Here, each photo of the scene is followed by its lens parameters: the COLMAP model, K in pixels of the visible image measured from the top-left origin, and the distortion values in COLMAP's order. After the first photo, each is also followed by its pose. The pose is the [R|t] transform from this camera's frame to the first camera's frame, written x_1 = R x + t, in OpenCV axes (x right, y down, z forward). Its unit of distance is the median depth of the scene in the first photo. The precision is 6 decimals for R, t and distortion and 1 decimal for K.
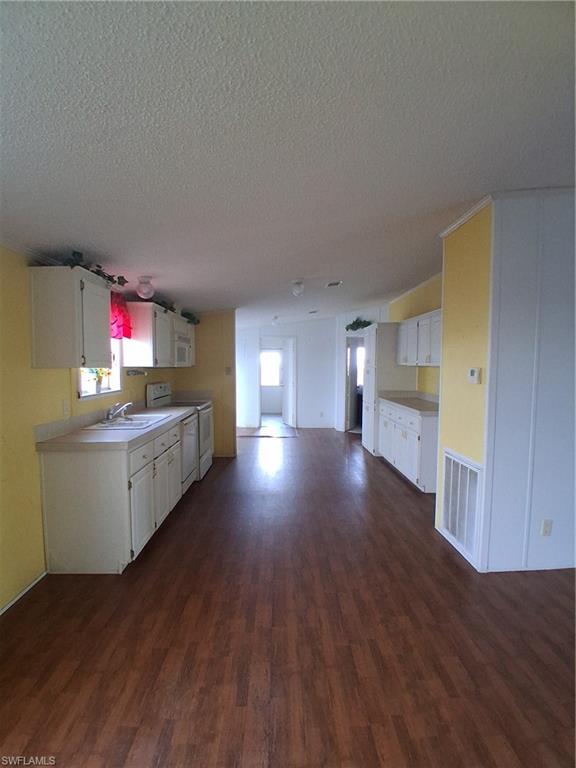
lens RADIAL K [[381.6, 0, 292.1], [0, 381.6, 386.6], [0, 0, 1]] dist [-0.002702, -0.038215]
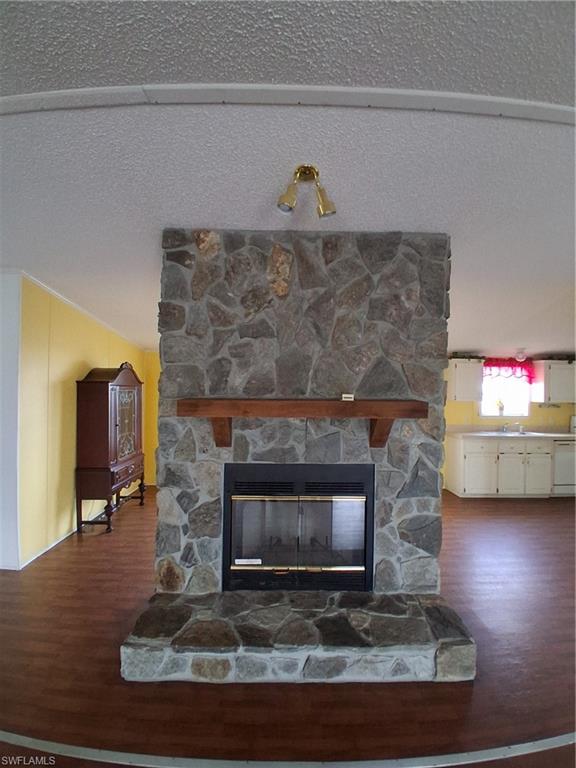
lens RADIAL K [[381.6, 0, 292.1], [0, 381.6, 385.2], [0, 0, 1]] dist [-0.002702, -0.038215]
pose [[-0.014605, -0.007601, -0.999864, 1.154662], [-0.076950, 0.997014, -0.006456, -0.033262], [0.996928, 0.076845, -0.015146, 0.021210]]
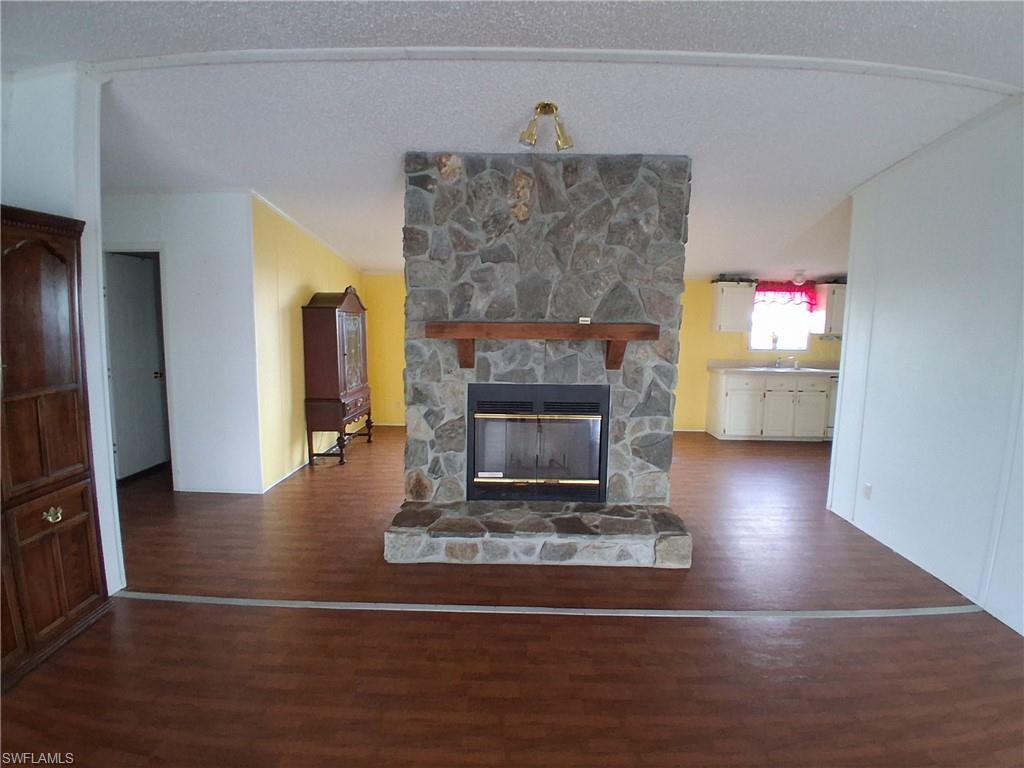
lens RADIAL K [[508.8, 0, 519.0], [0, 508.8, 380.8], [0, 0, 1]] dist [-0.002702, -0.038215]
pose [[-0.041126, 0.117539, -0.992216, 1.418668], [-0.078644, 0.989595, 0.120488, -0.018279], [0.996054, 0.082987, -0.031454, 0.027379]]
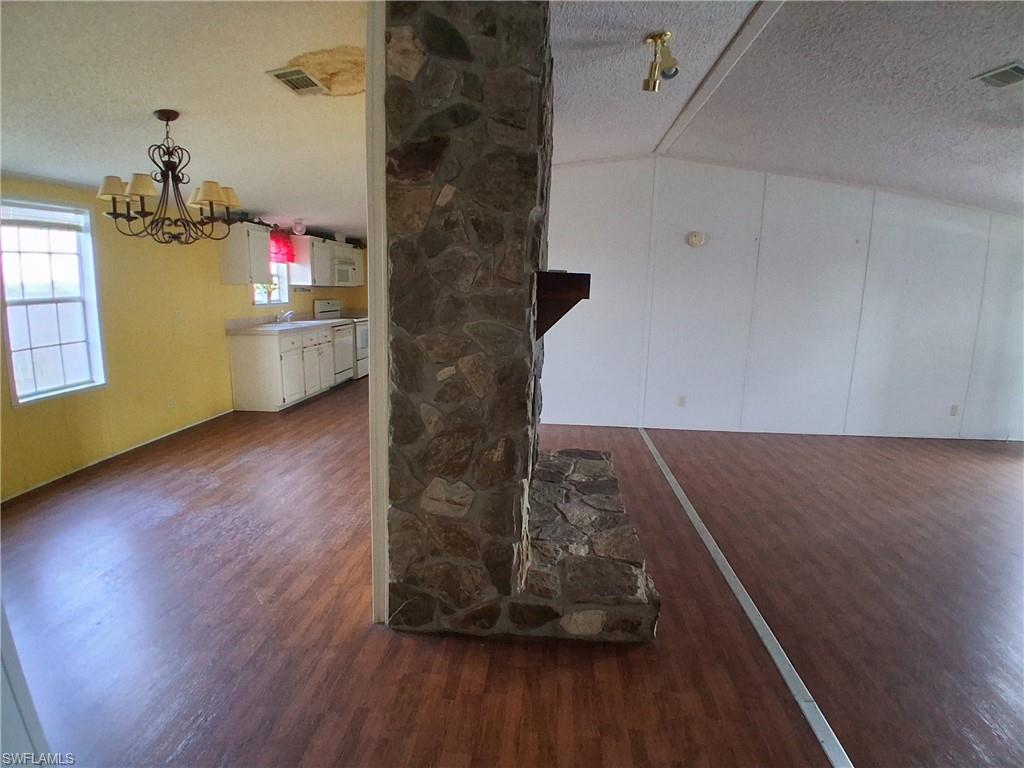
lens RADIAL K [[508.8, 0, 517.6], [0, 508.8, 377.5], [0, 0, 1]] dist [-0.002702, -0.038215]
pose [[0.994248, 0.034426, -0.101416, 0.540563], [-0.022817, 0.993278, 0.113479, 0.050351], [0.104641, -0.110512, 0.988351, -0.707297]]
